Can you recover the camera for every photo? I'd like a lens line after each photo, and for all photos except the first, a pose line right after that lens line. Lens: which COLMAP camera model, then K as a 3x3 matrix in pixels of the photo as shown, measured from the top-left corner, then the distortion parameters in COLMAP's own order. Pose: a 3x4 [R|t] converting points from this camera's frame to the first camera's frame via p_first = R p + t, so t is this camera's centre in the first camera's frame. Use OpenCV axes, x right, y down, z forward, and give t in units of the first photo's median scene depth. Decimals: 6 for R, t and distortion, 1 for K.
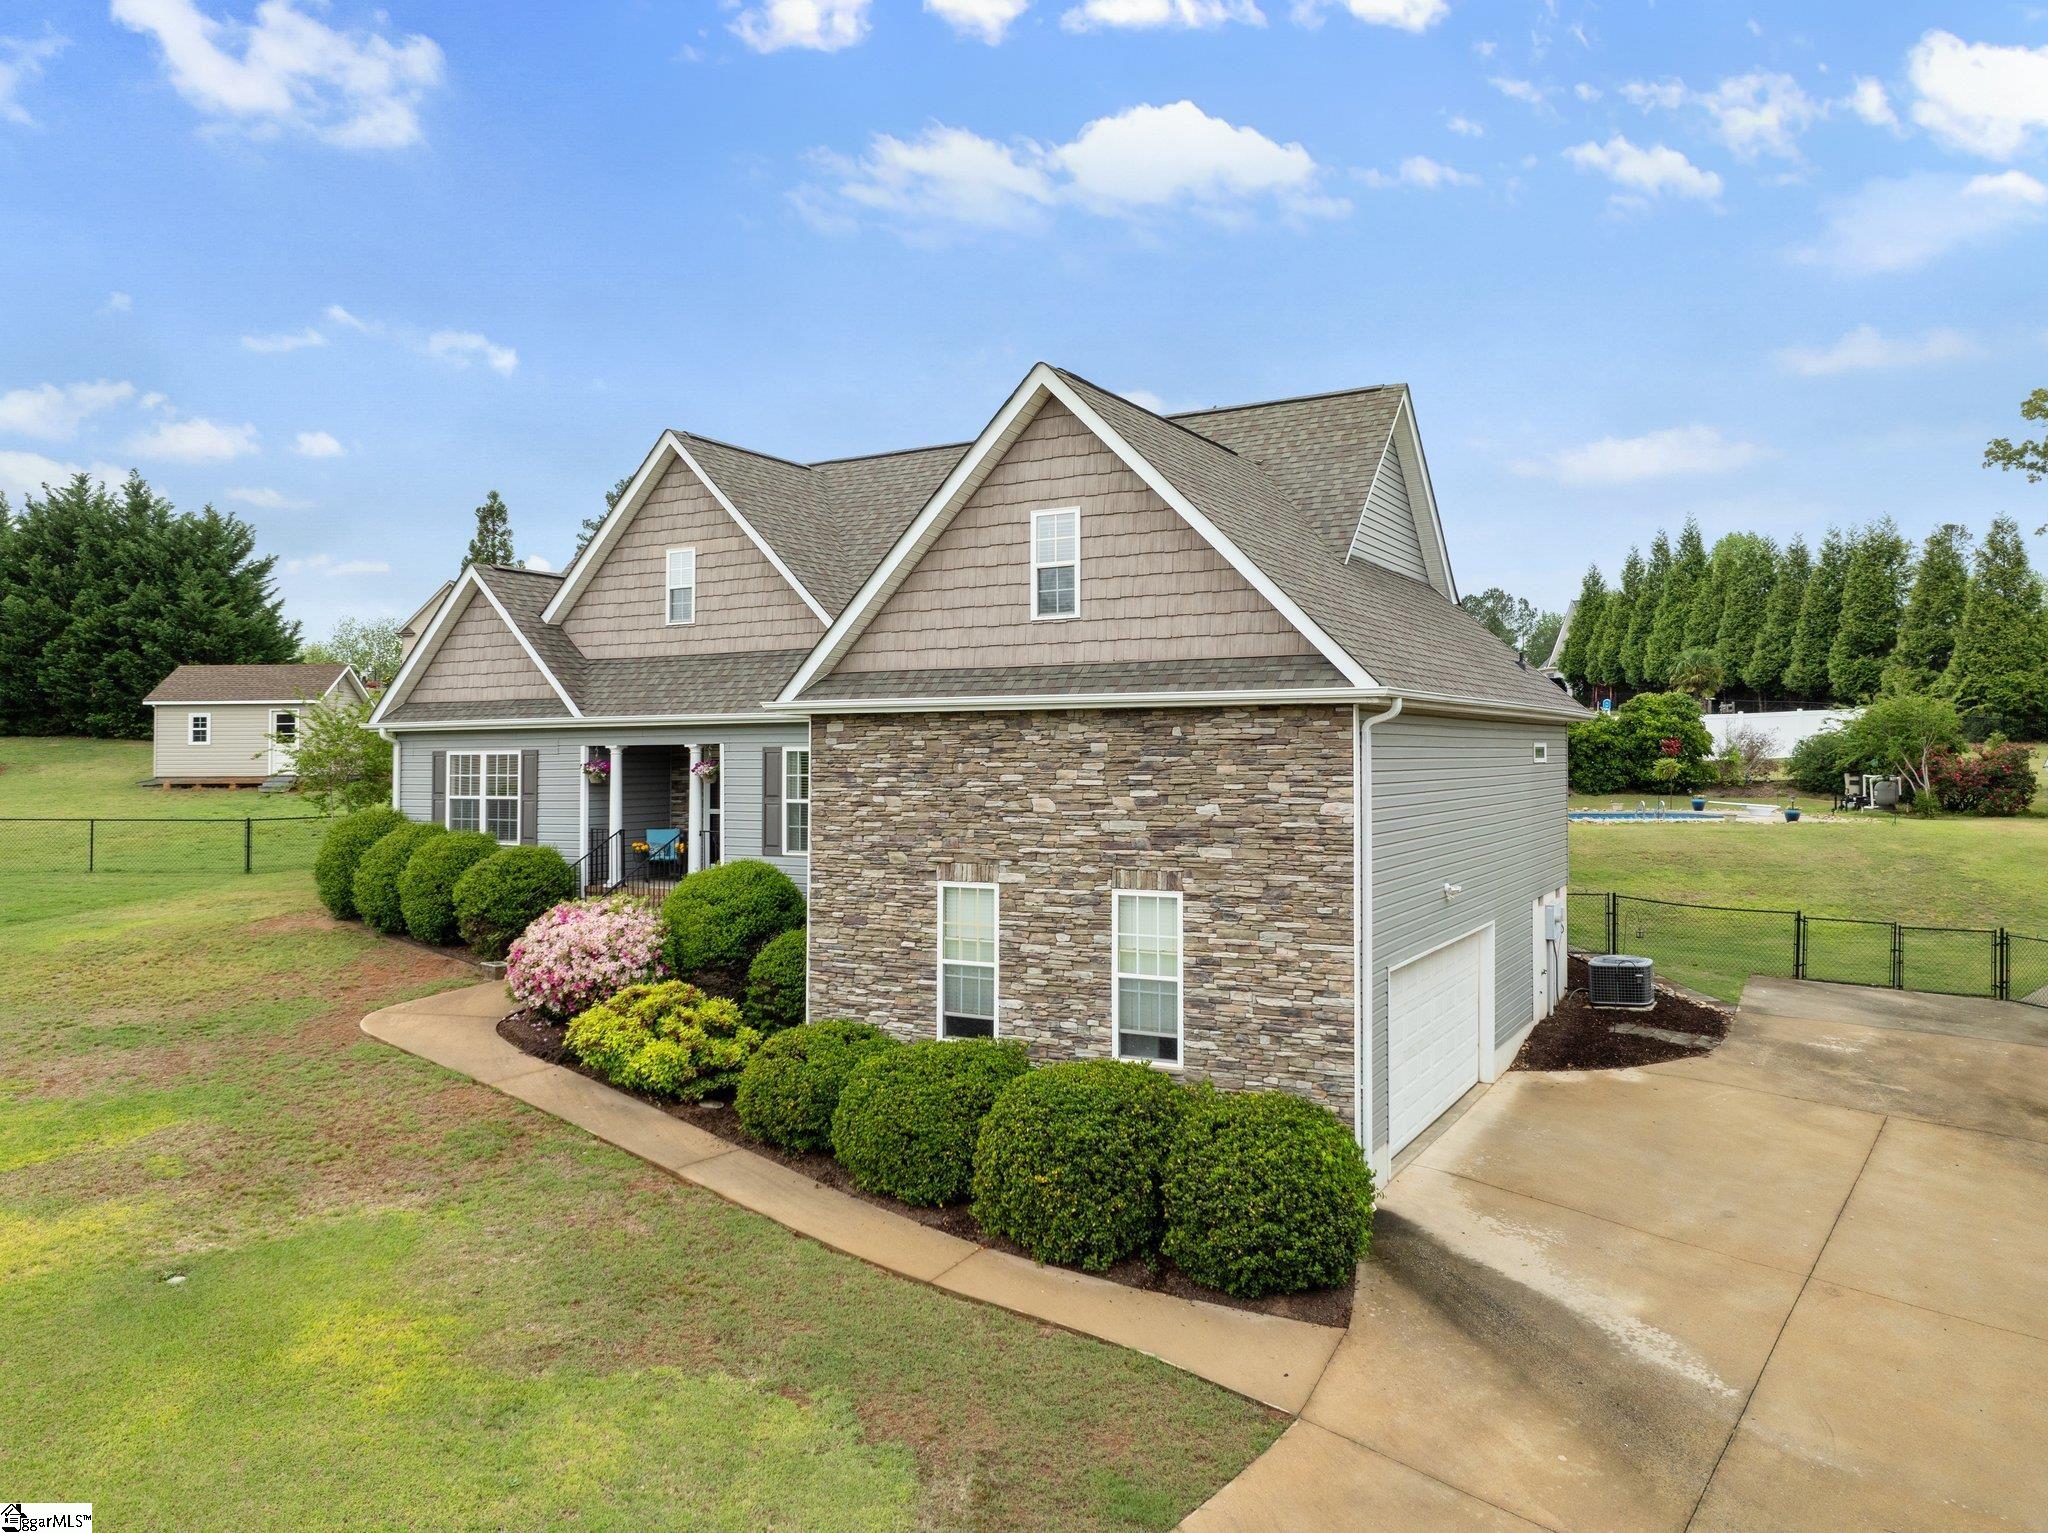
lens RADIAL K [[1434.2, 0, 1024.0], [0, 1434.2, 766.5], [0, 0, 1]] dist [-0.030113, -0.006558]
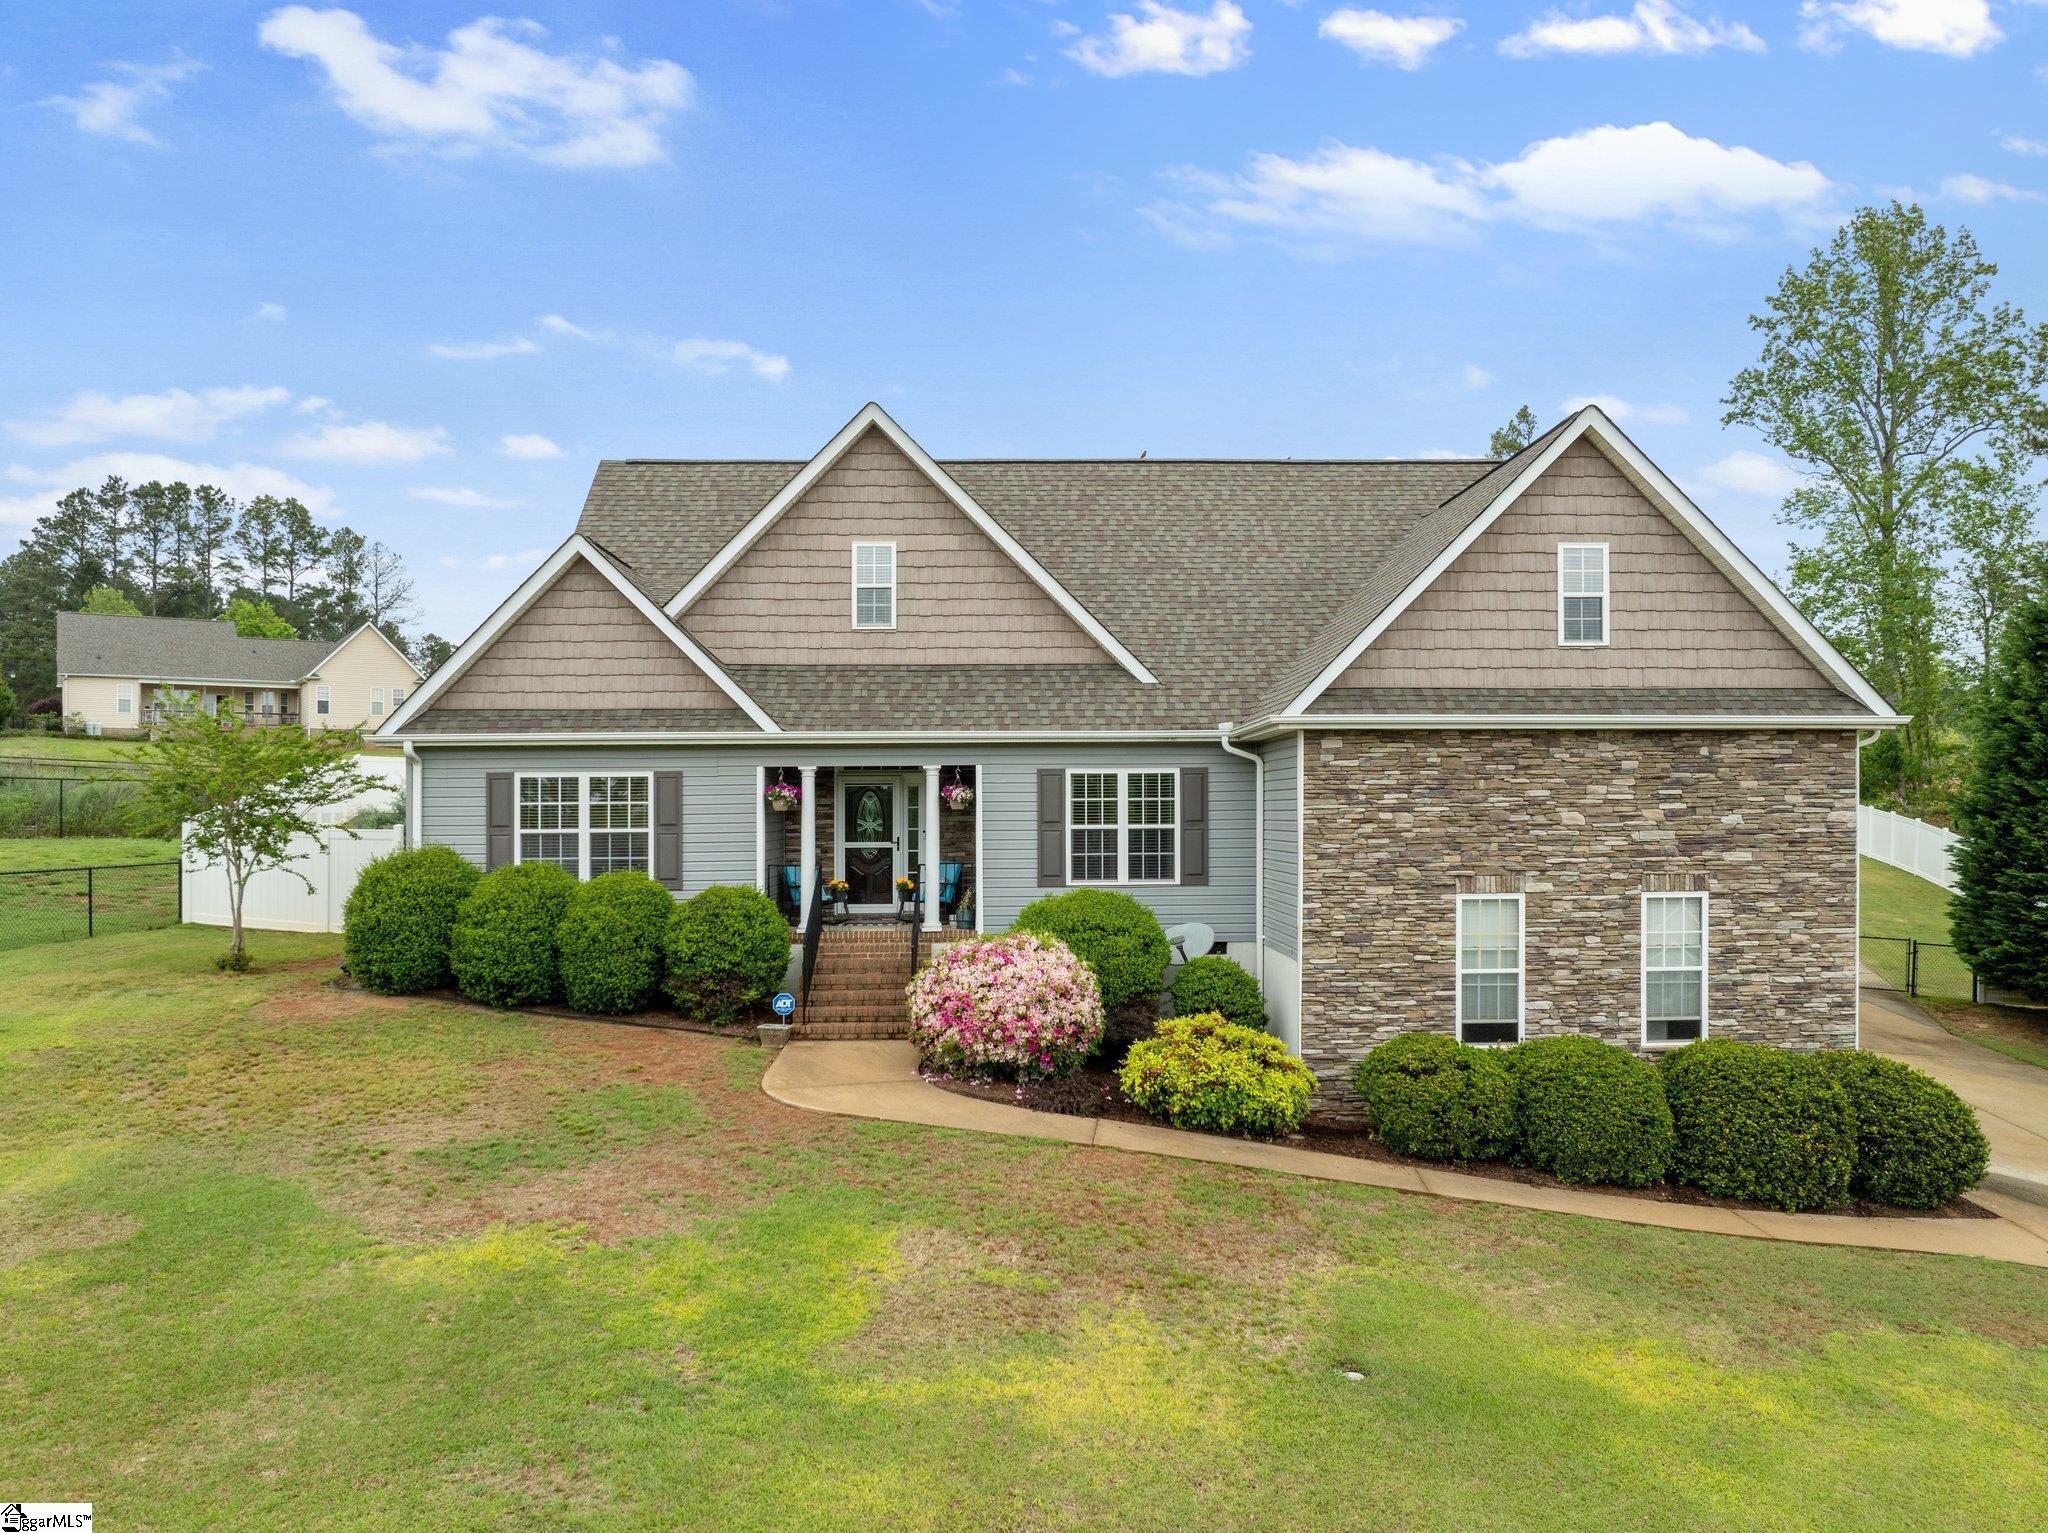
lens RADIAL K [[1442.6, 0, 1020.9], [0, 1442.6, 871.6], [0, 0, 1]] dist [-0.035017, -0.004873]
pose [[0.854196, -0.021987, 0.519486, -0.901051], [0.006148, 0.999463, 0.032193, 0.029755], [-0.519915, -0.024306, 0.853872, 0.293279]]
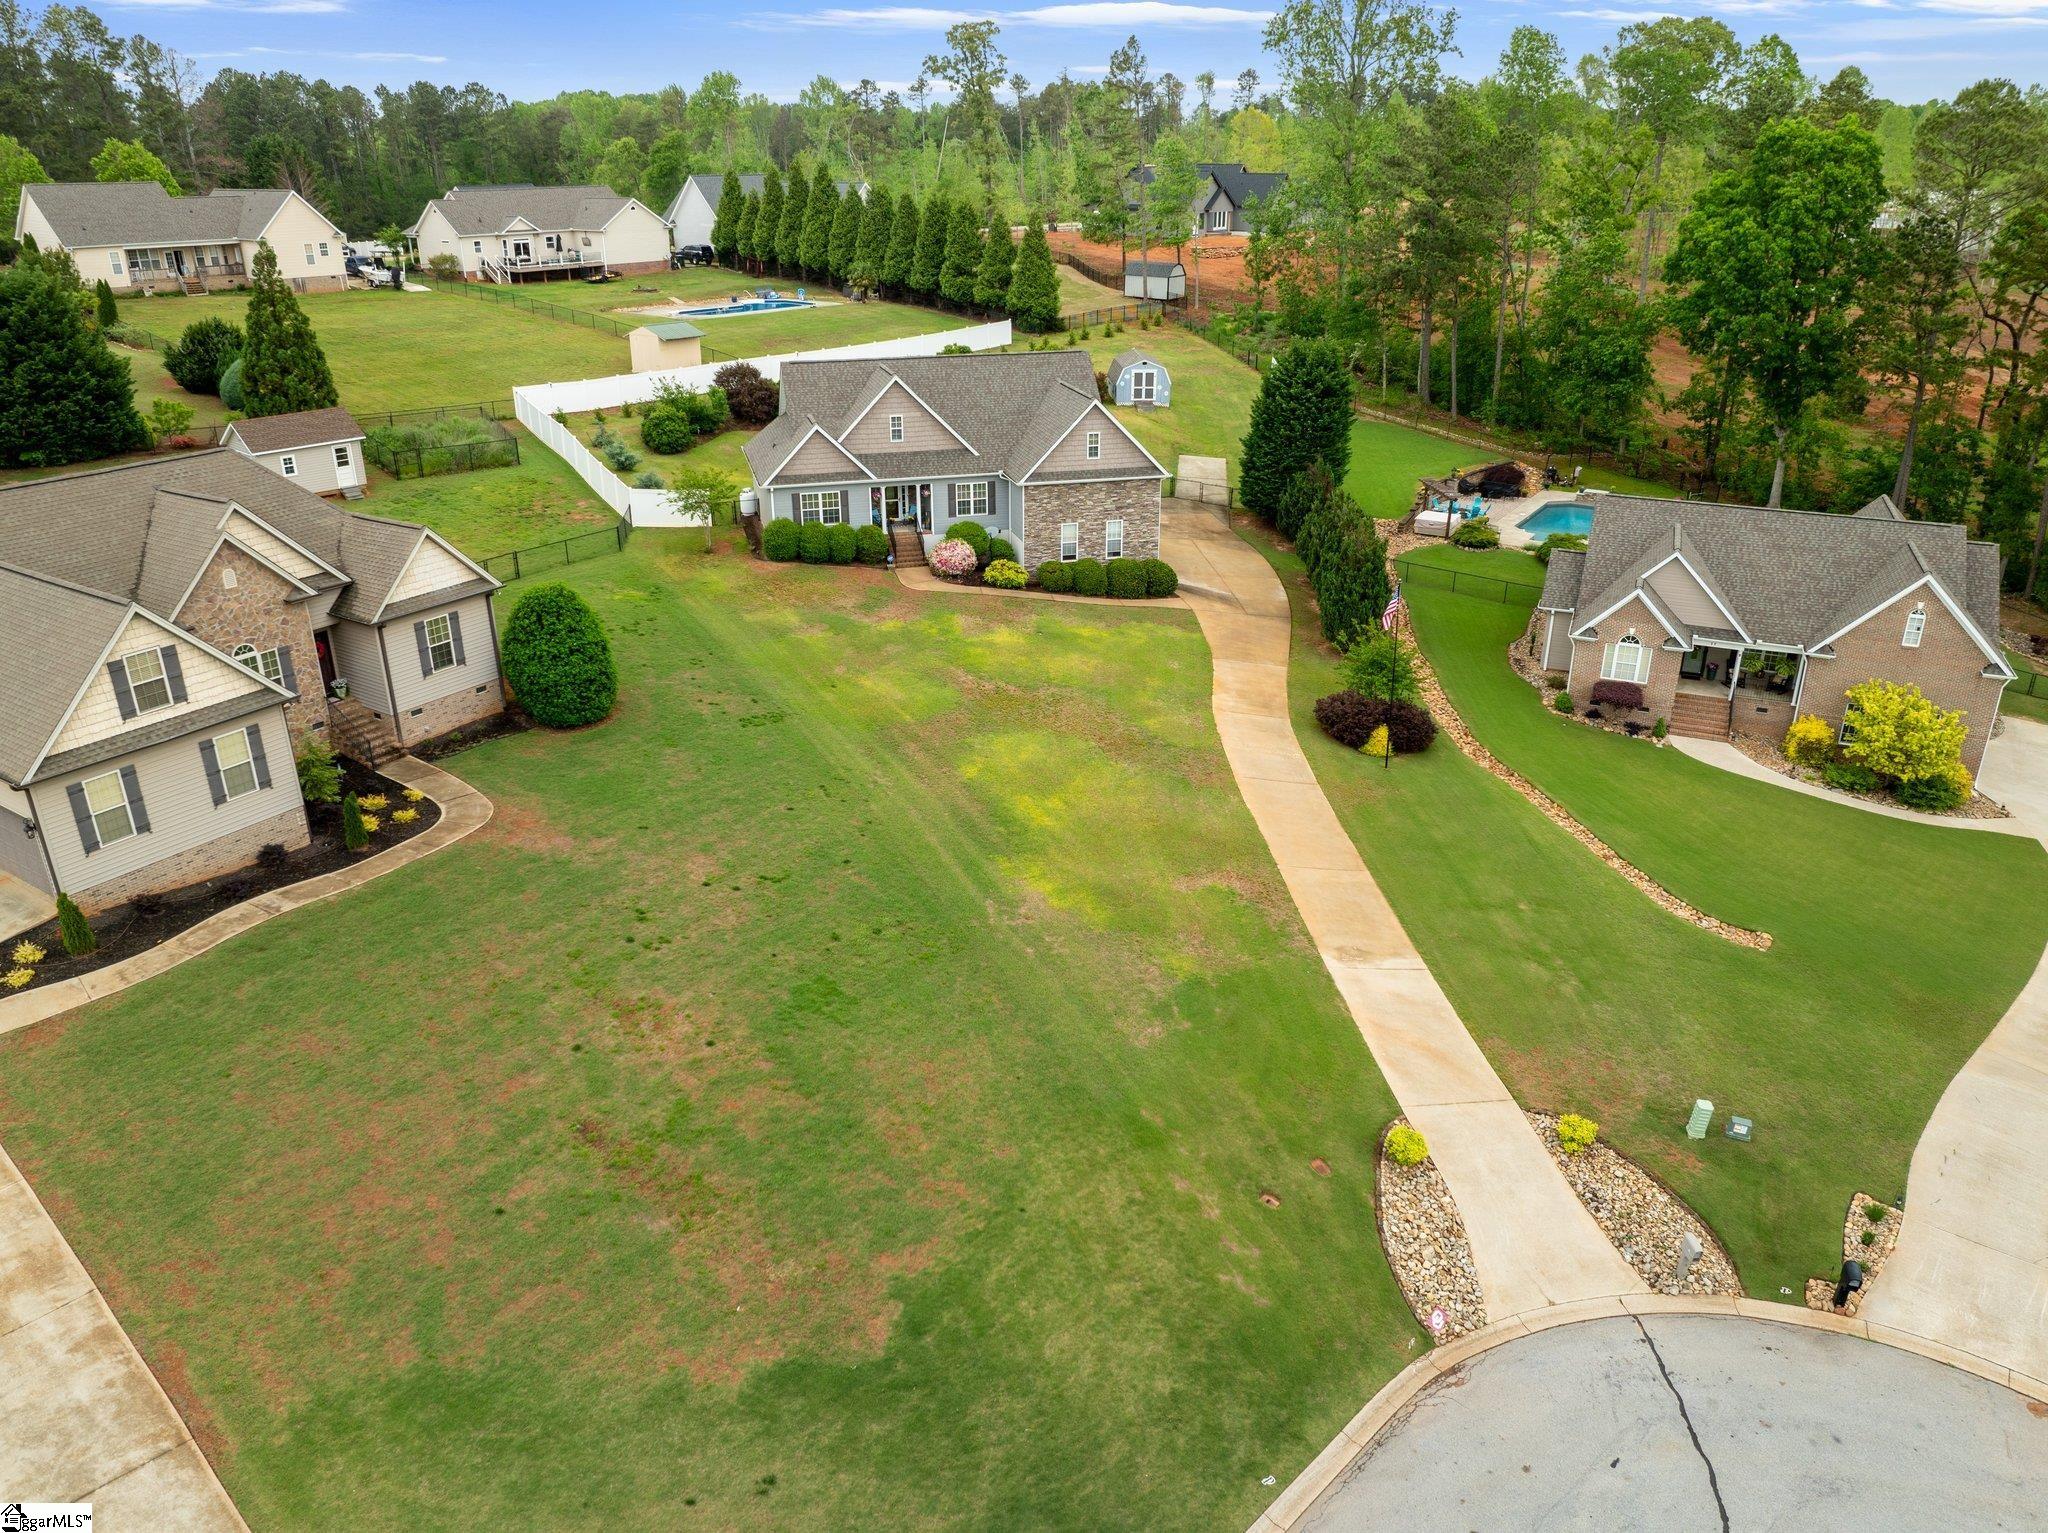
lens RADIAL K [[1434.2, 0, 1024.0], [0, 1434.2, 766.5], [0, 0, 1]] dist [-0.030113, -0.006558]
pose [[0.704913, -0.277614, 0.652708, -3.137541], [0.001251, 0.920708, 0.390251, -0.919614], [-0.709293, -0.274276, 0.649366, -1.856617]]
